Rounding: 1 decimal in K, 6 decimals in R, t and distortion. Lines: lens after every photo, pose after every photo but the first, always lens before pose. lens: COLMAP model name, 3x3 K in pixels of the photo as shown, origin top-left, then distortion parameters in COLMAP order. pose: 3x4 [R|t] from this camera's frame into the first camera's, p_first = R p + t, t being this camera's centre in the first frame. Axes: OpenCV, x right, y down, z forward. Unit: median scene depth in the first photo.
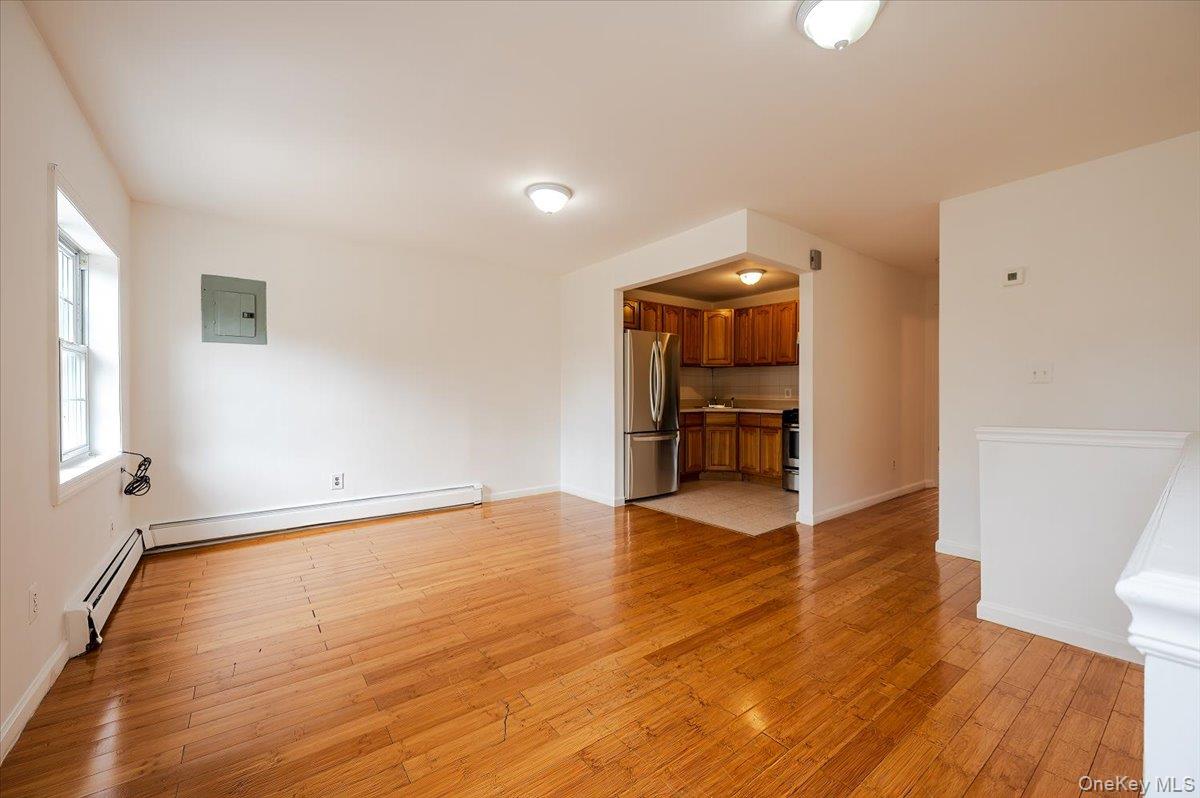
lens RADIAL K [[483.6, 0, 607.5], [0, 483.6, 392.1], [0, 0, 1]] dist [-0.008323, -0.000216]
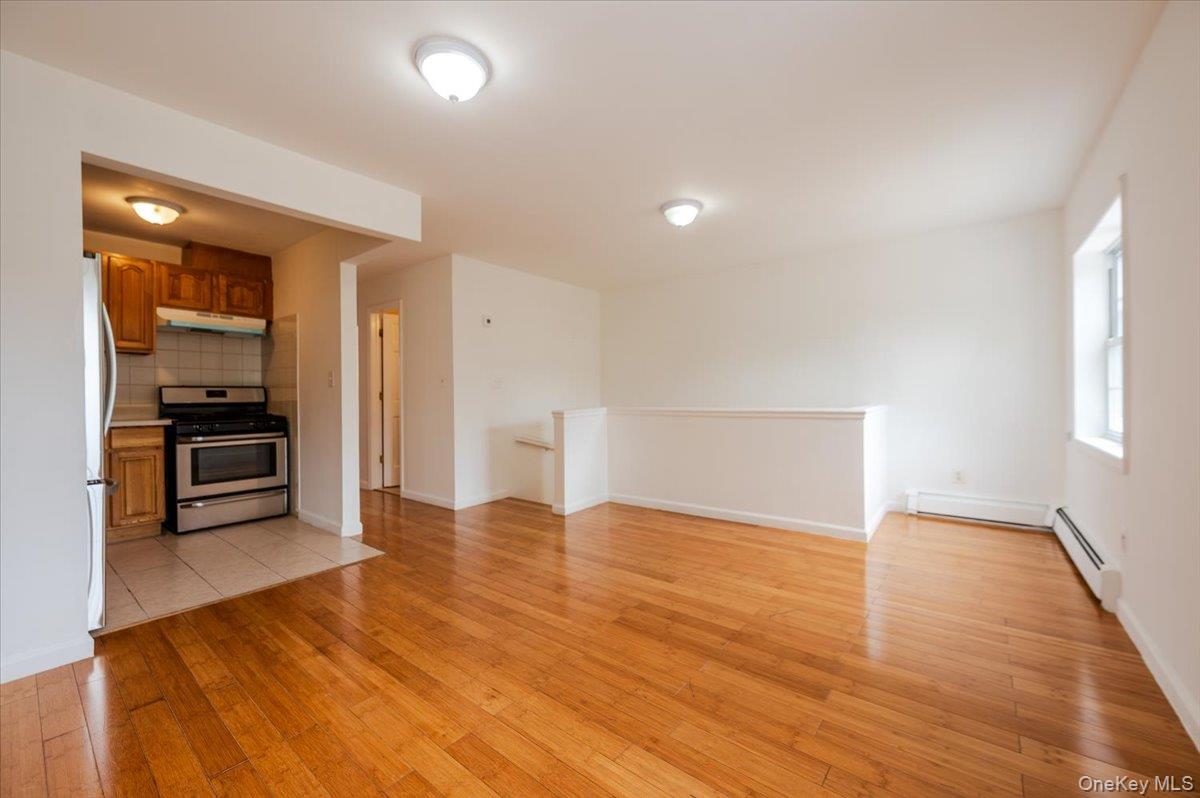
lens RADIAL K [[483.6, 0, 598.2], [0, 483.6, 400.3], [0, 0, 1]] dist [-0.008323, -0.000216]
pose [[-0.259705, -0.008045, 0.965654, -0.413821], [0.002411, 0.999957, 0.008980, 0.004824], [-0.965685, 0.004660, -0.259675, 0.537458]]
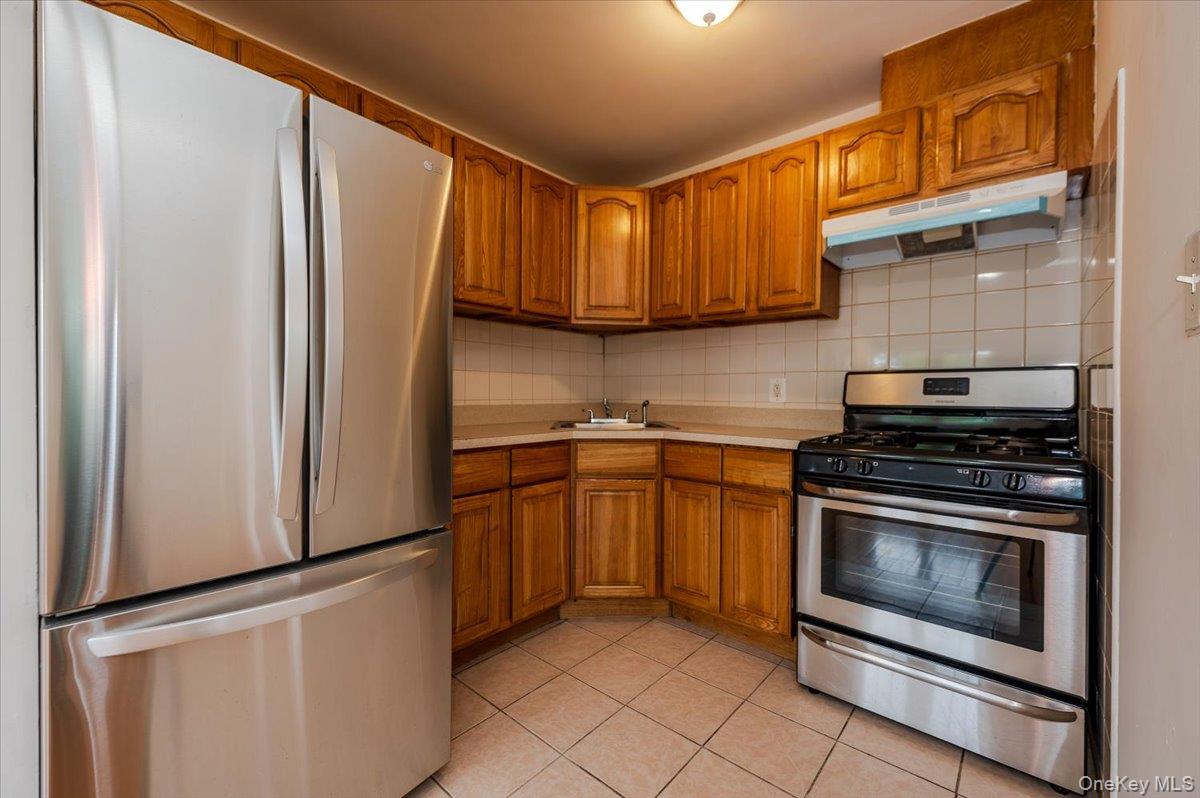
lens RADIAL K [[483.6, 0, 621.6], [0, 483.6, 395.5], [0, 0, 1]] dist [-0.008323, -0.000216]
pose [[0.979031, 0.001206, 0.203710, 0.164006], [-0.001991, 0.999991, 0.003648, 0.005539], [-0.203704, -0.003977, 0.979024, 0.639422]]
